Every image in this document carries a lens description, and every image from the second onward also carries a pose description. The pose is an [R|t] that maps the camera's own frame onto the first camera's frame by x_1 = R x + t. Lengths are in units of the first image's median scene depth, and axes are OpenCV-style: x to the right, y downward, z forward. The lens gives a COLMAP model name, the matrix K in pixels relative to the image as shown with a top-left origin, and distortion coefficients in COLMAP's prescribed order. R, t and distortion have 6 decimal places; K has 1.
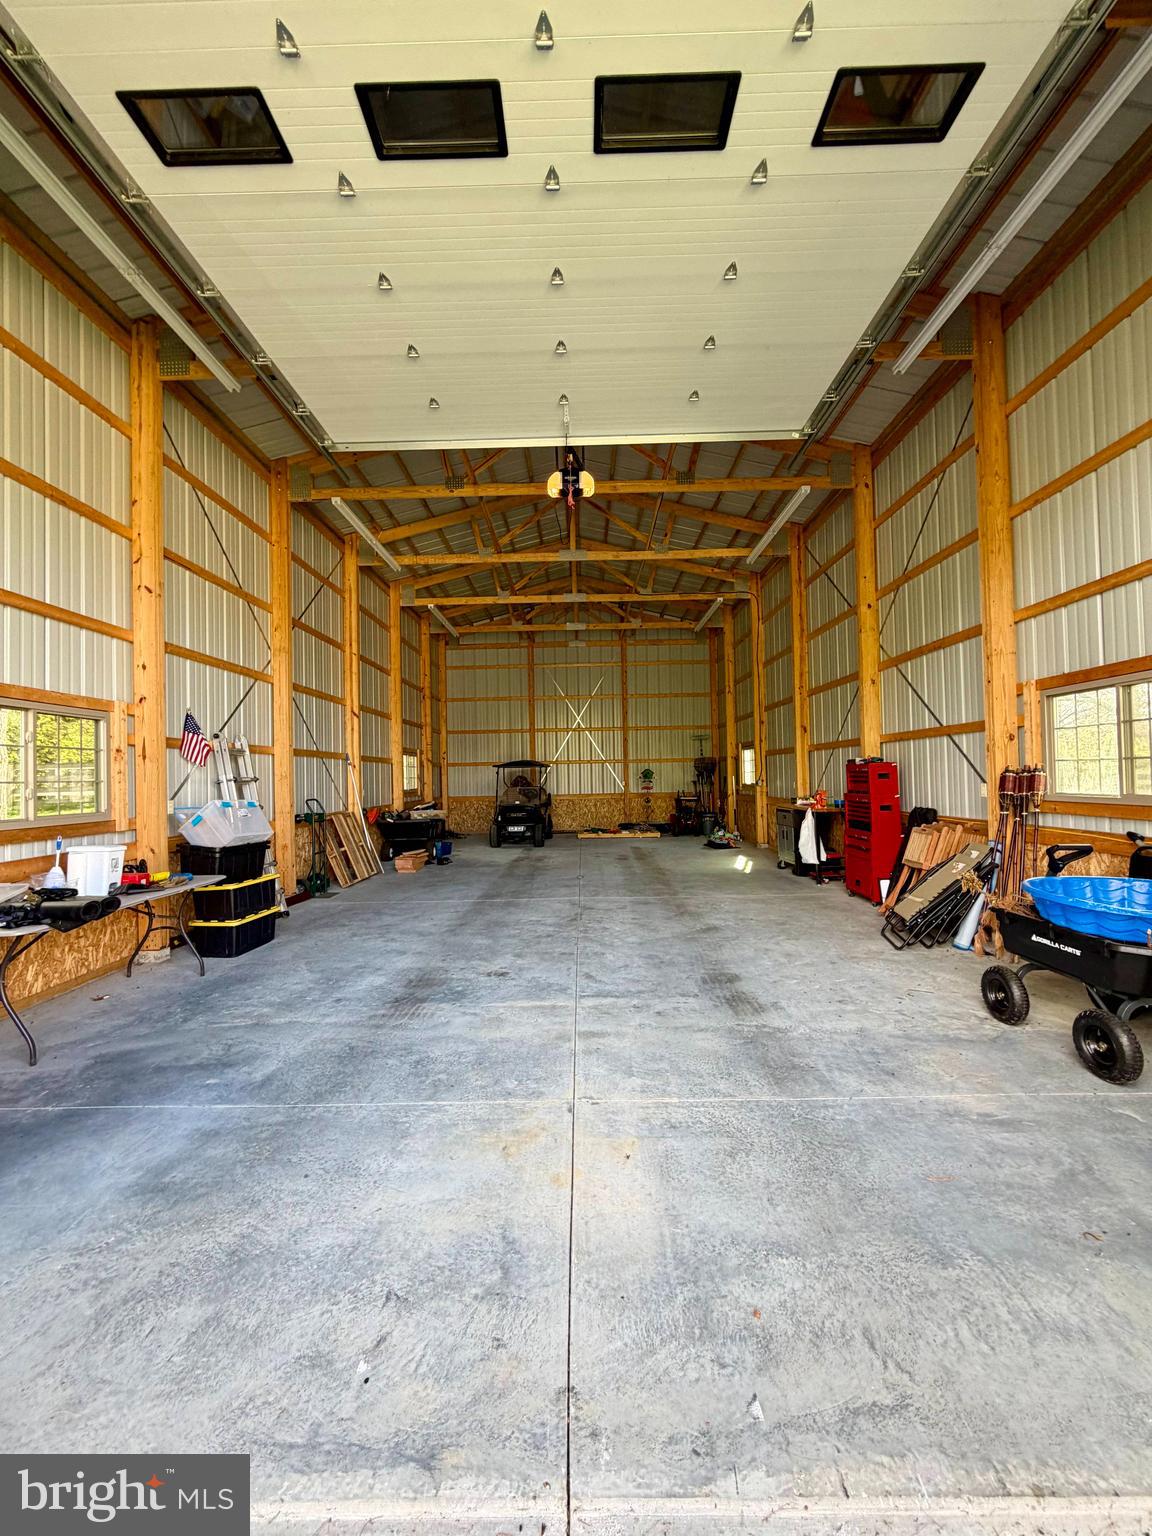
lens RADIAL K [[614.6, 0, 579.2], [0, 614.6, 768.7], [0, 0, 1]] dist [-0.001702, 0.000280]
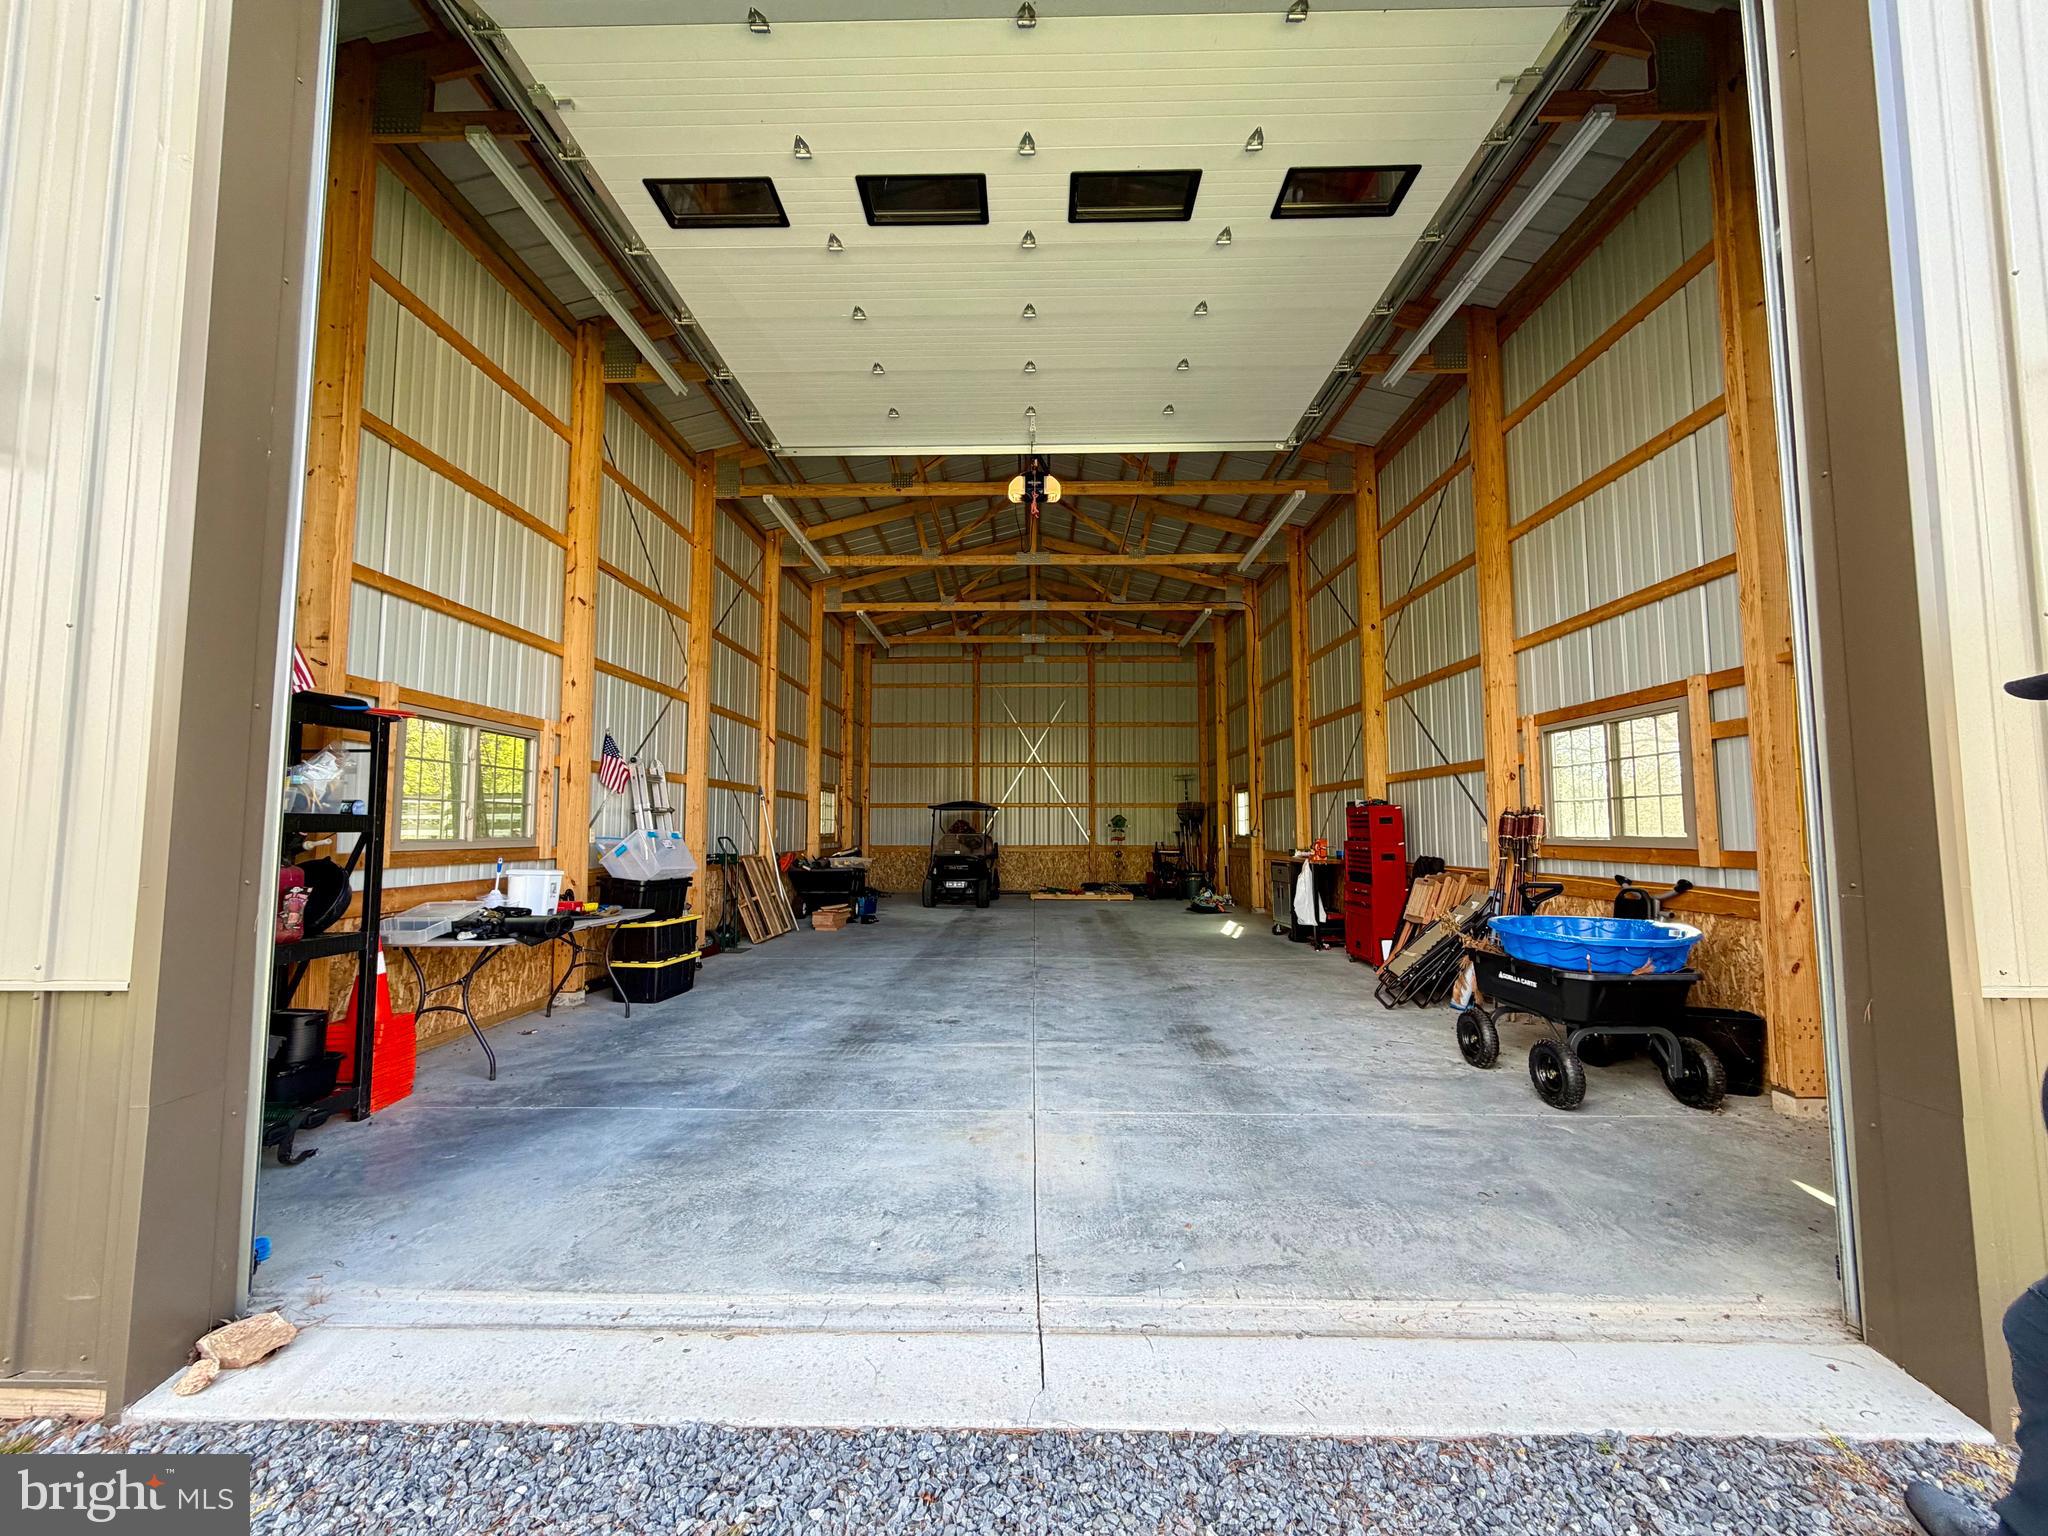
lens RADIAL K [[819.5, 0, 1021.1], [0, 819.5, 774.6], [0, 0, 1]] dist [-0.001702, 0.000280]
pose [[0.999743, 0.019085, -0.012258, -0.013228], [-0.019734, 0.998279, -0.055224, 0.026252], [0.011183, 0.055451, 0.998399, -0.215436]]
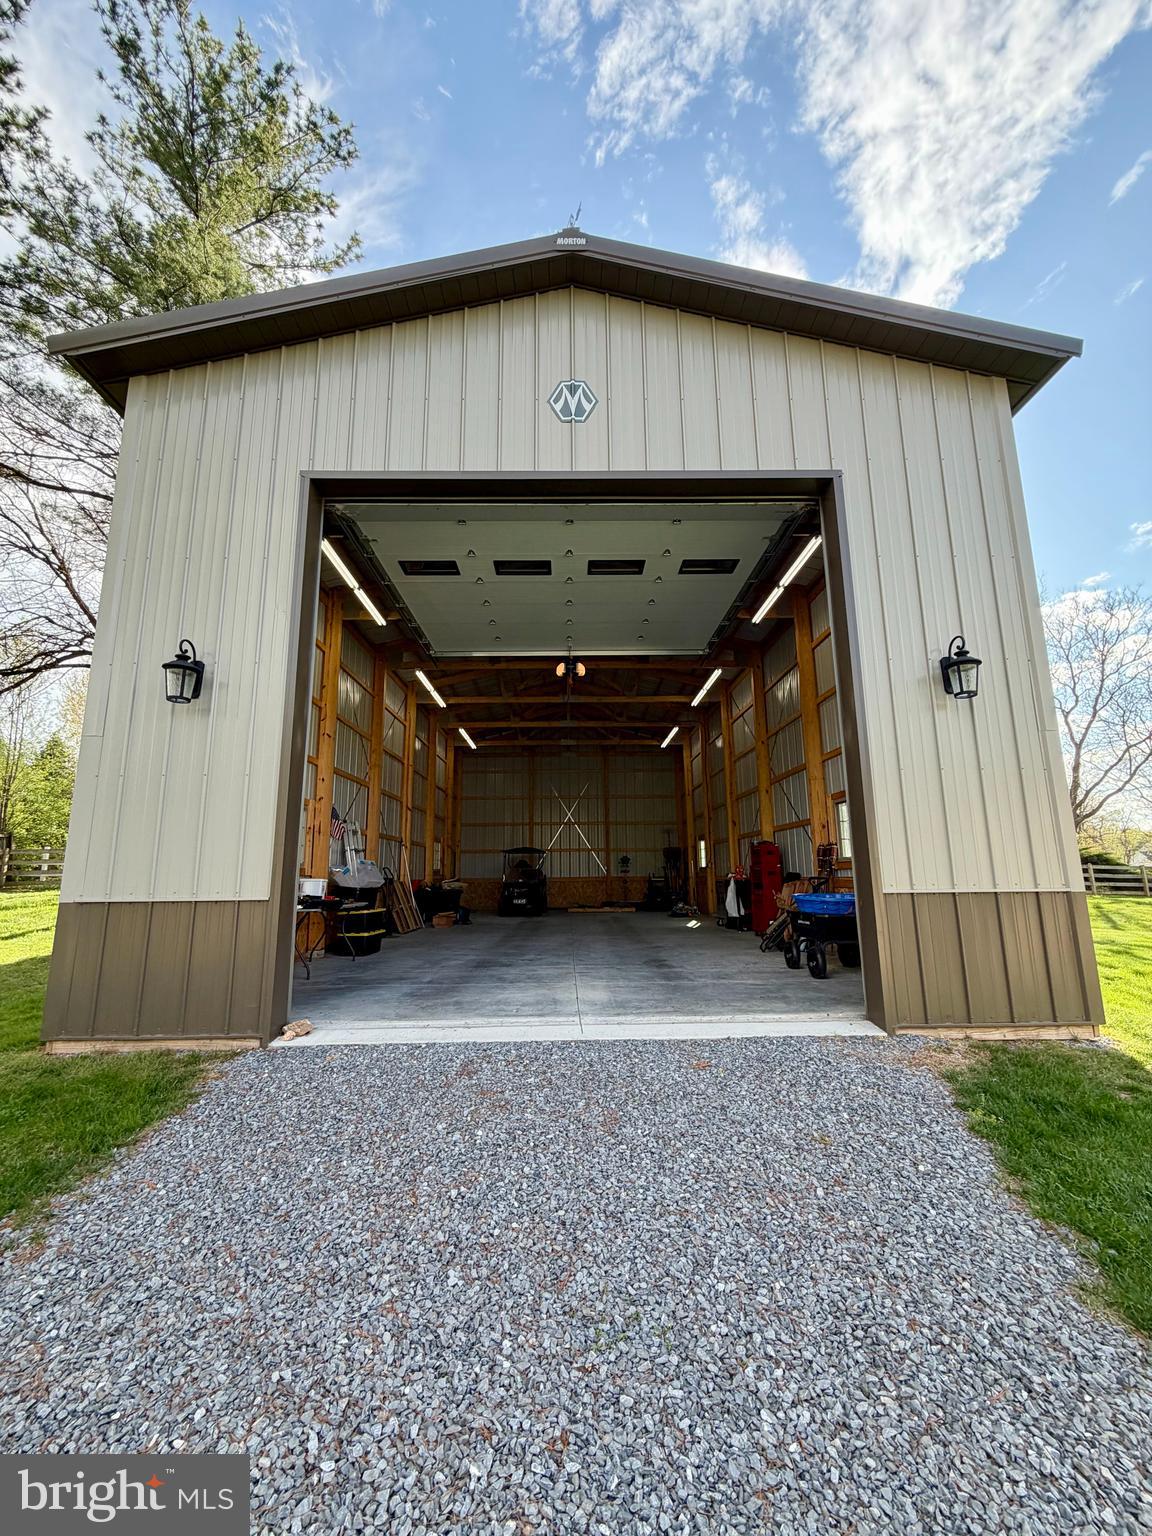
lens RADIAL K [[614.6, 0, 575.6], [0, 614.6, 771.5], [0, 0, 1]] dist [-0.001702, 0.000280]
pose [[0.999791, 0.012240, 0.016388, -0.028837], [-0.009582, 0.988118, -0.153401, 0.064797], [-0.018071, 0.153212, 0.988028, -0.693834]]
